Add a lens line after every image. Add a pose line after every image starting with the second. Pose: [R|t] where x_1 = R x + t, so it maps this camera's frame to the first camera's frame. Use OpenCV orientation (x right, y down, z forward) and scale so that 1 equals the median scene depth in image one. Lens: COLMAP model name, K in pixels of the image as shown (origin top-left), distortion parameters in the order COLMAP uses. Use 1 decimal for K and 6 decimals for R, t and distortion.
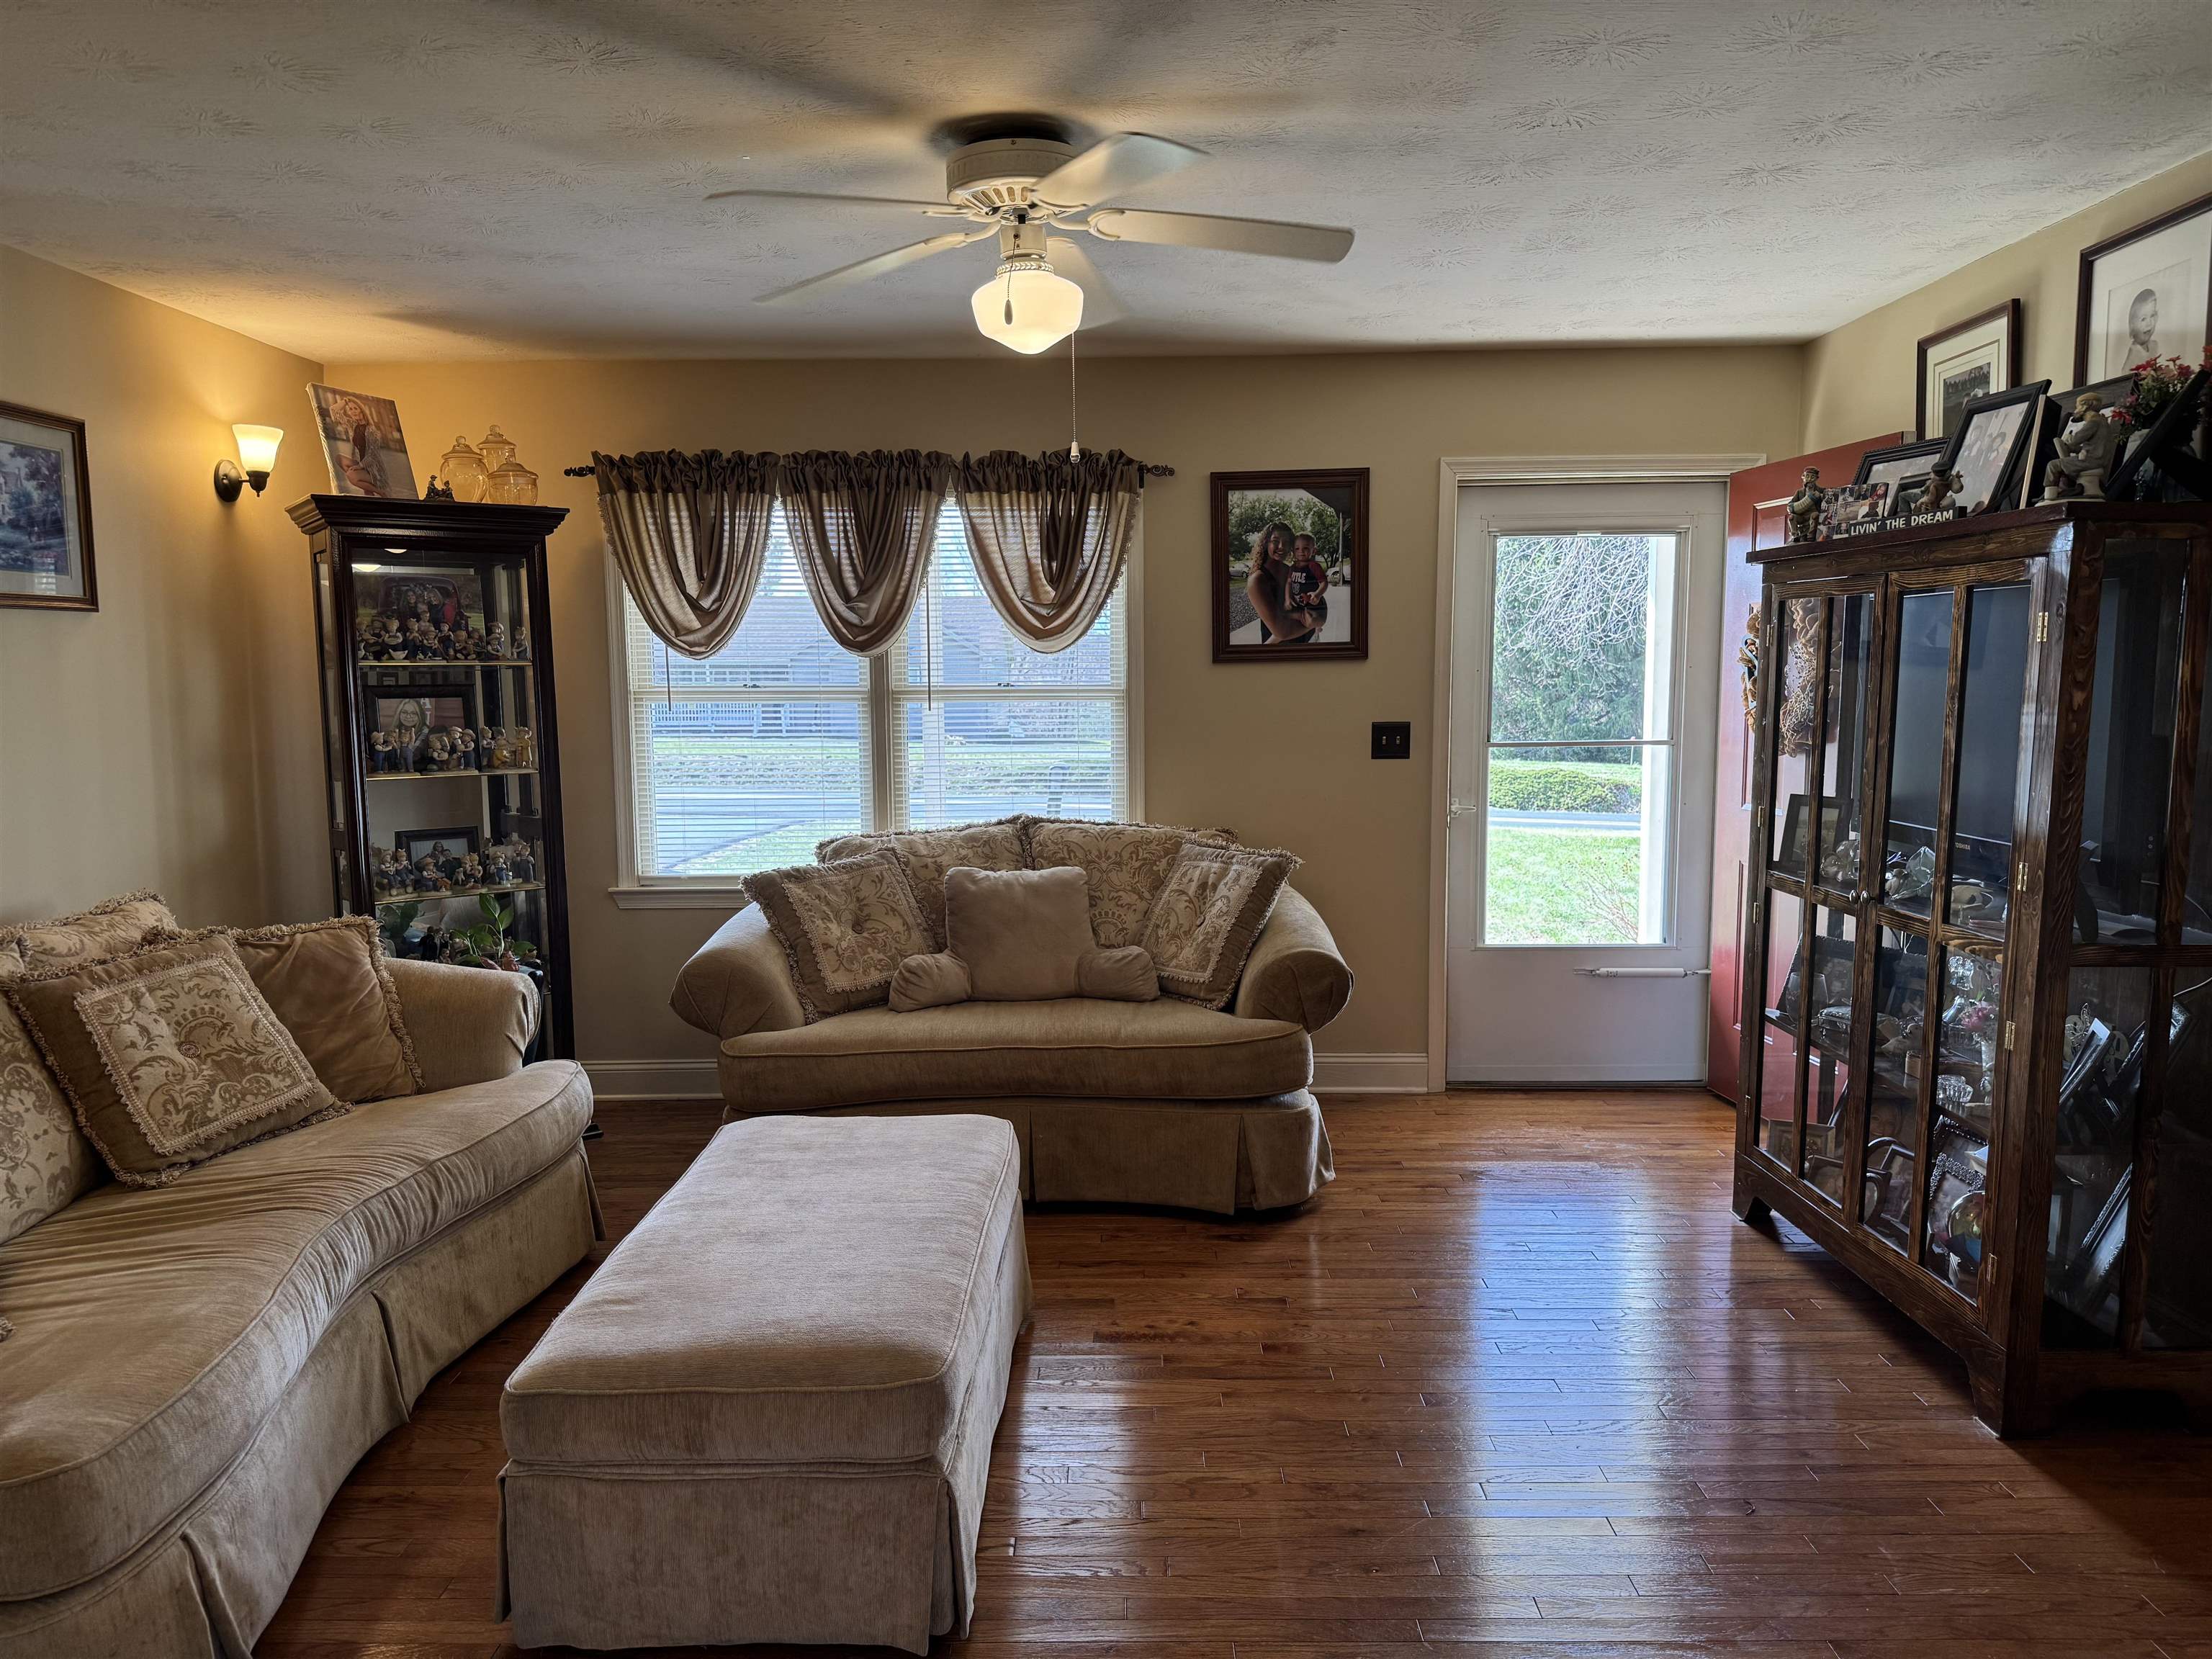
lens RADIAL K [[1555.2, 0, 1106.1], [0, 1555.2, 831.7], [0, 0, 1]] dist [0.008102, 0.002287]
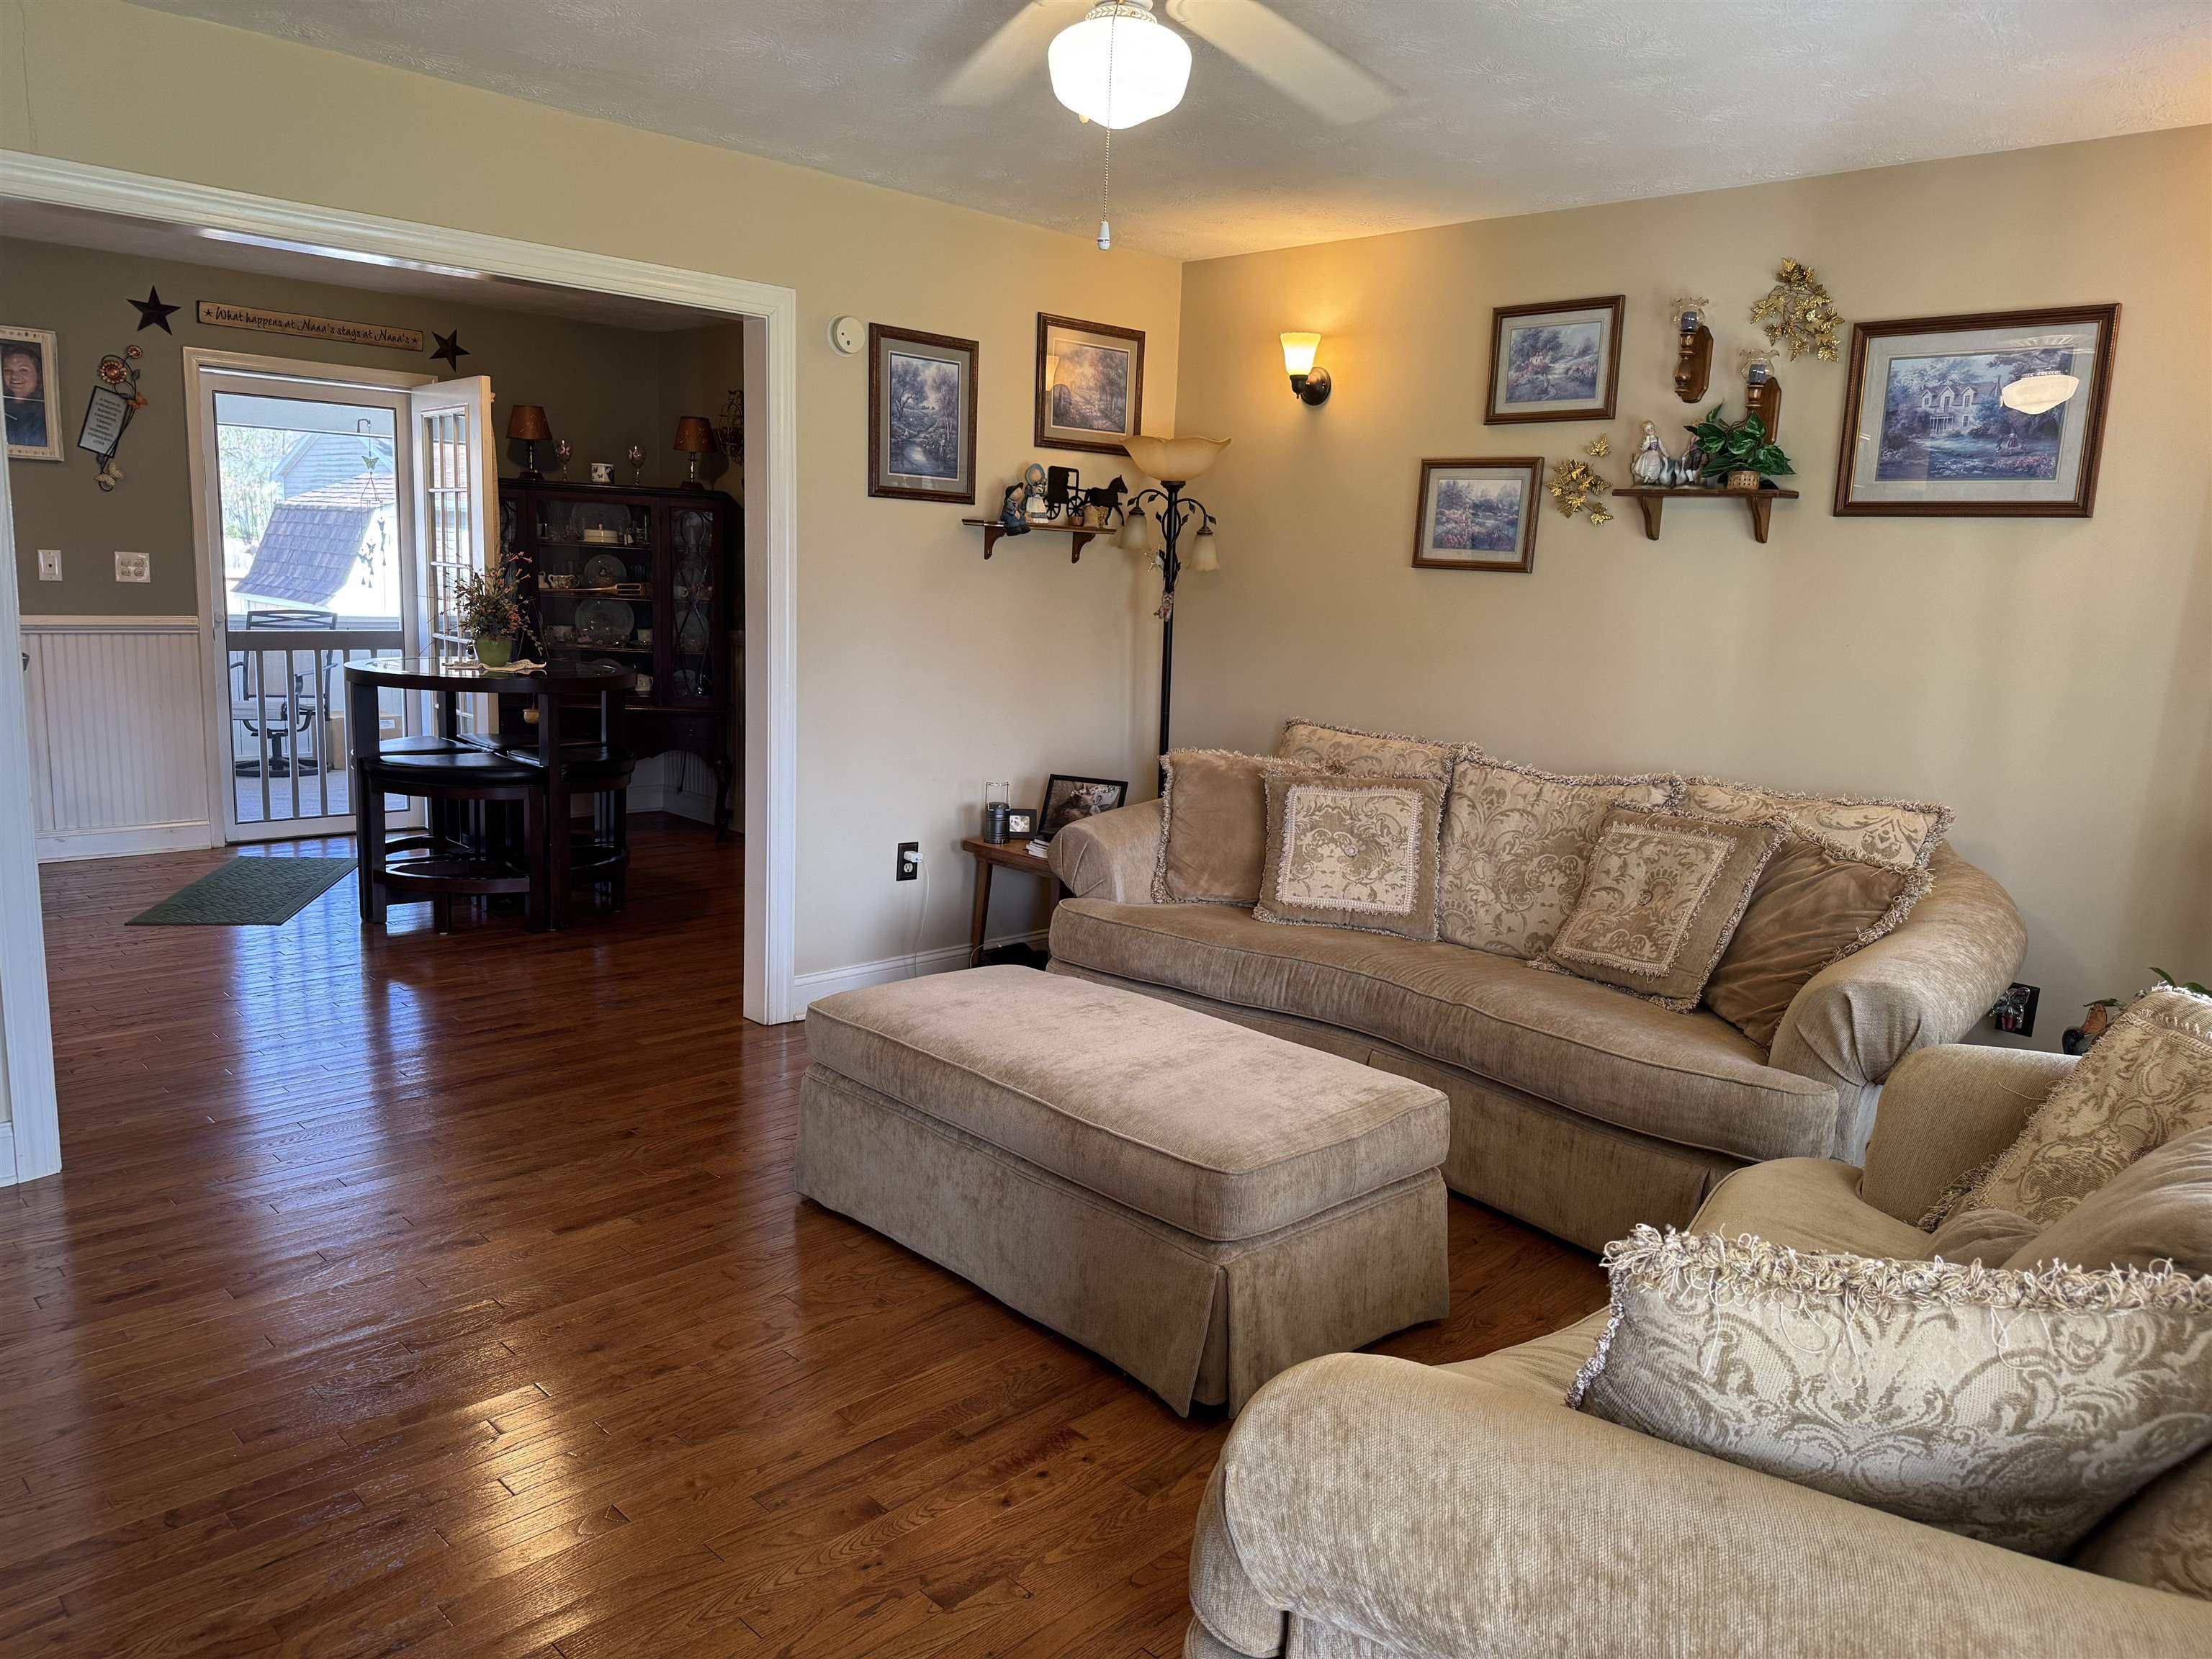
lens RADIAL K [[1555.2, 0, 1103.0], [0, 1555.2, 833.1], [0, 0, 1]] dist [0.008102, 0.002287]
pose [[-0.705586, 0.097569, -0.701875, 0.459735], [-0.110020, 0.963382, 0.244522, -0.133117], [0.700031, 0.249752, -0.669015, 1.367014]]
